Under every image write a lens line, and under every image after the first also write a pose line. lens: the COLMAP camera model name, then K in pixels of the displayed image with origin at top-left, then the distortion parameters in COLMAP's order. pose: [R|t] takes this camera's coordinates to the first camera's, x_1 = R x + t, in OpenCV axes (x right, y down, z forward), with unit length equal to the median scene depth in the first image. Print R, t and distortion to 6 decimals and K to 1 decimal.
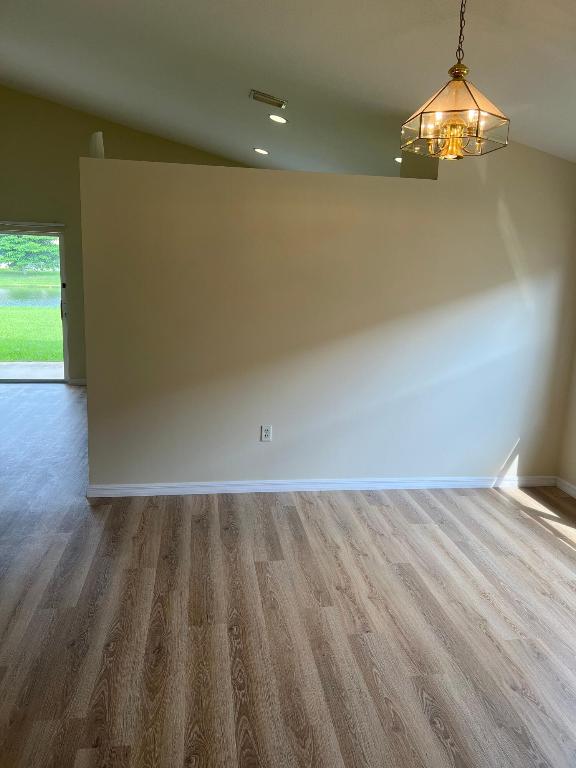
lens RADIAL K [[579.9, 0, 285.2], [0, 579.9, 380.9], [0, 0, 1]] dist [0.040995, -0.040085]
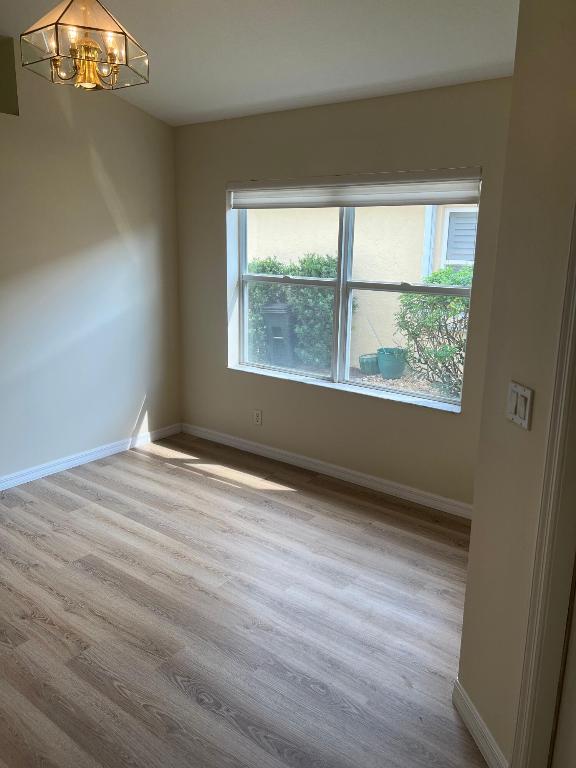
lens RADIAL K [[579.9, 0, 287.0], [0, 579.9, 383.8], [0, 0, 1]] dist [0.040995, -0.040085]
pose [[0.717673, -0.191266, 0.669599, -0.134305], [0.142694, 0.981530, 0.127428, -0.019033], [-0.681604, 0.004096, 0.731710, 0.144949]]
